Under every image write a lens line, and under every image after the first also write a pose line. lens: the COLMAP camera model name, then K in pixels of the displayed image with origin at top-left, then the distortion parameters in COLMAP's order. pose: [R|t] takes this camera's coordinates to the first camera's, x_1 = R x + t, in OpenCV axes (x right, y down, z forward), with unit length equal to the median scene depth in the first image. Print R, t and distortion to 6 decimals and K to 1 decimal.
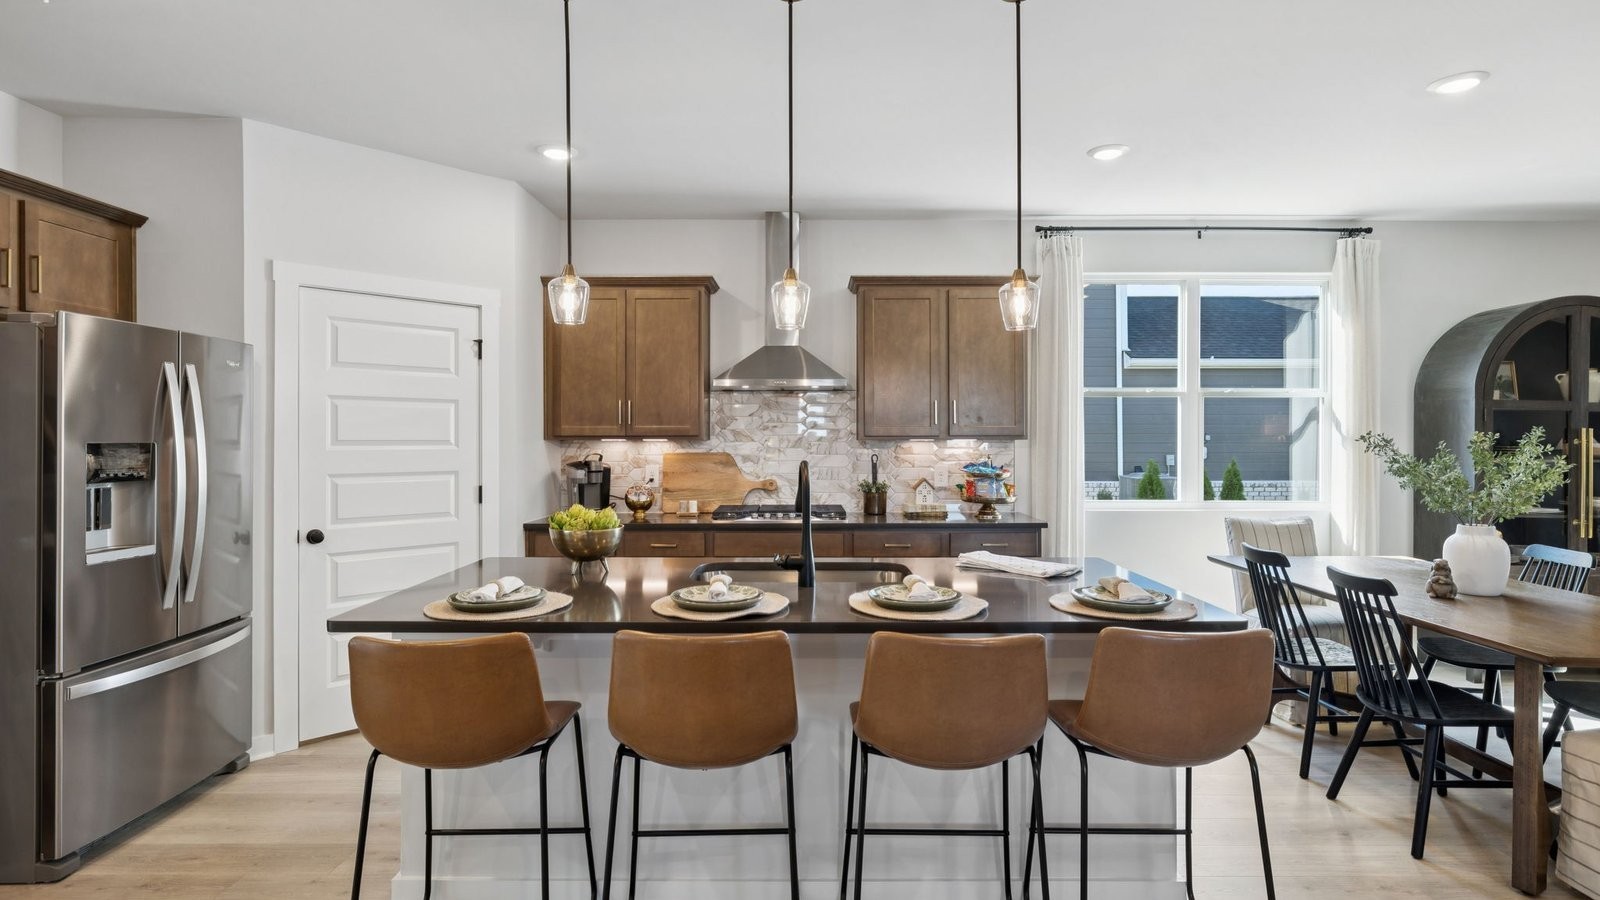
lens RADIAL K [[798.2, 0, 800.5], [0, 798.2, 445.4], [0, 0, 1]] dist [-0.003461, -0.000642]
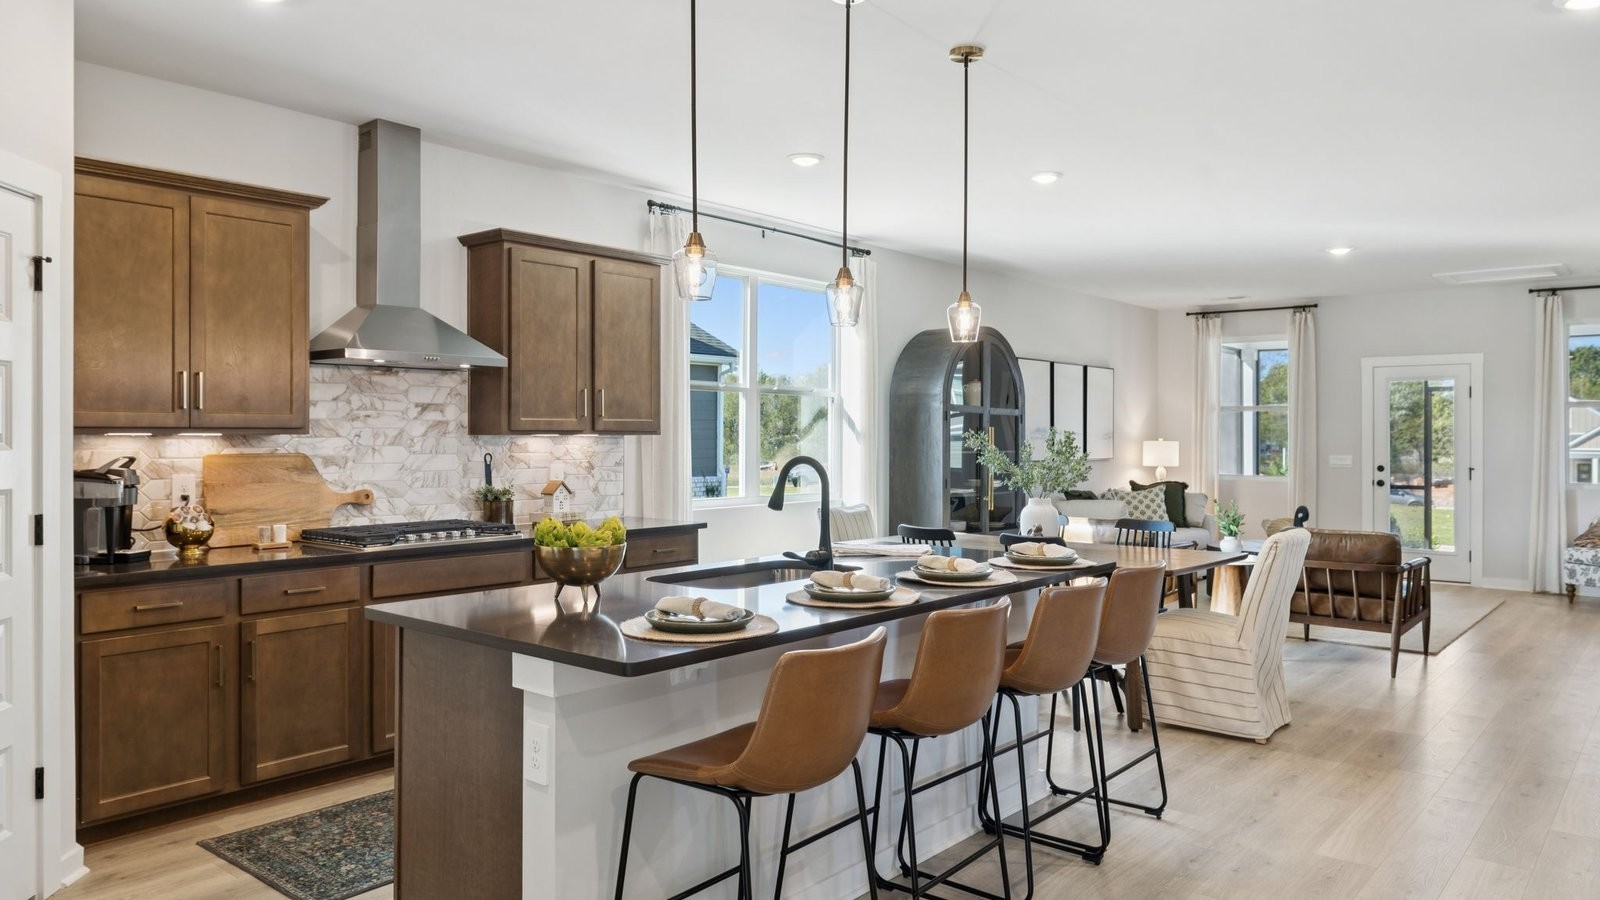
lens RADIAL K [[1089.7, 0, 797.9], [0, 1089.7, 449.0], [0, 0, 1]] dist [-0.001479, 0.000857]
pose [[0.639721, -0.007740, 0.768568, -0.613372], [0.002801, 0.999966, 0.007738, -0.000468], [-0.768602, -0.002797, 0.639721, 0.084890]]
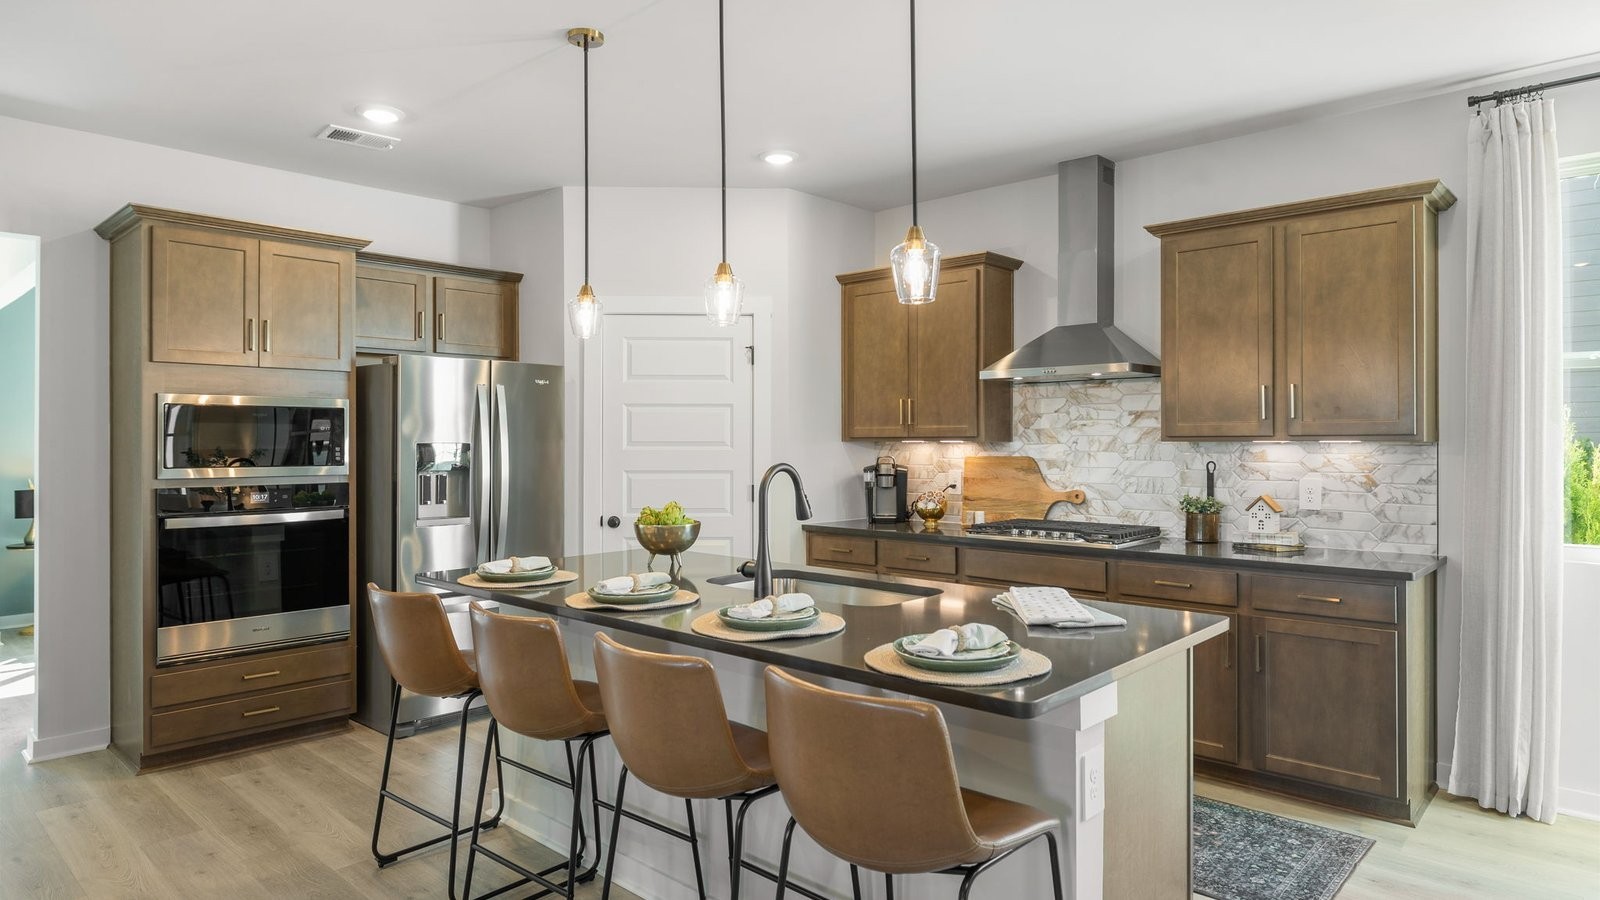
lens RADIAL K [[938.2, 0, 799.0], [0, 938.2, 441.3], [0, 0, 1]] dist [-0.000512, -0.003289]
pose [[0.735440, -0.000120, -0.677590, 0.452967], [-0.004883, 0.999973, -0.005477, -0.000471], [0.677572, 0.007337, 0.735420, 0.124428]]
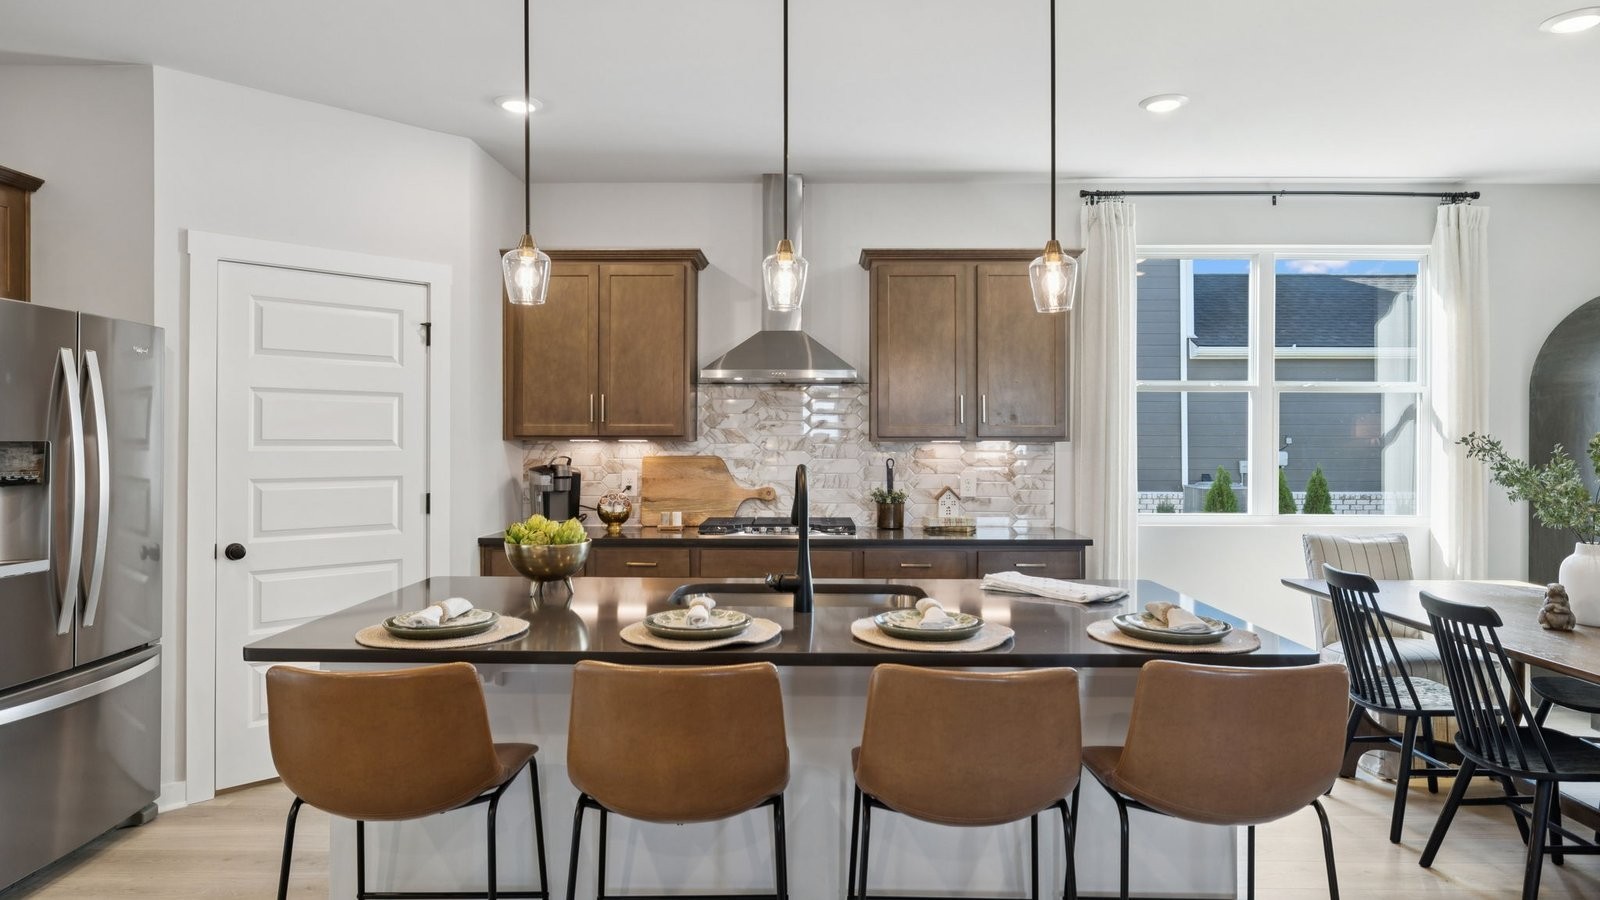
lens RADIAL K [[938.2, 0, 798.3], [0, 938.2, 445.7], [0, 0, 1]] dist [-0.000512, -0.003289]
pose [[0.999919, 0.003012, -0.012356, 0.008202], [-0.003052, 0.999990, -0.003242, 0.001384], [0.012346, 0.003279, 0.999918, -0.002826]]
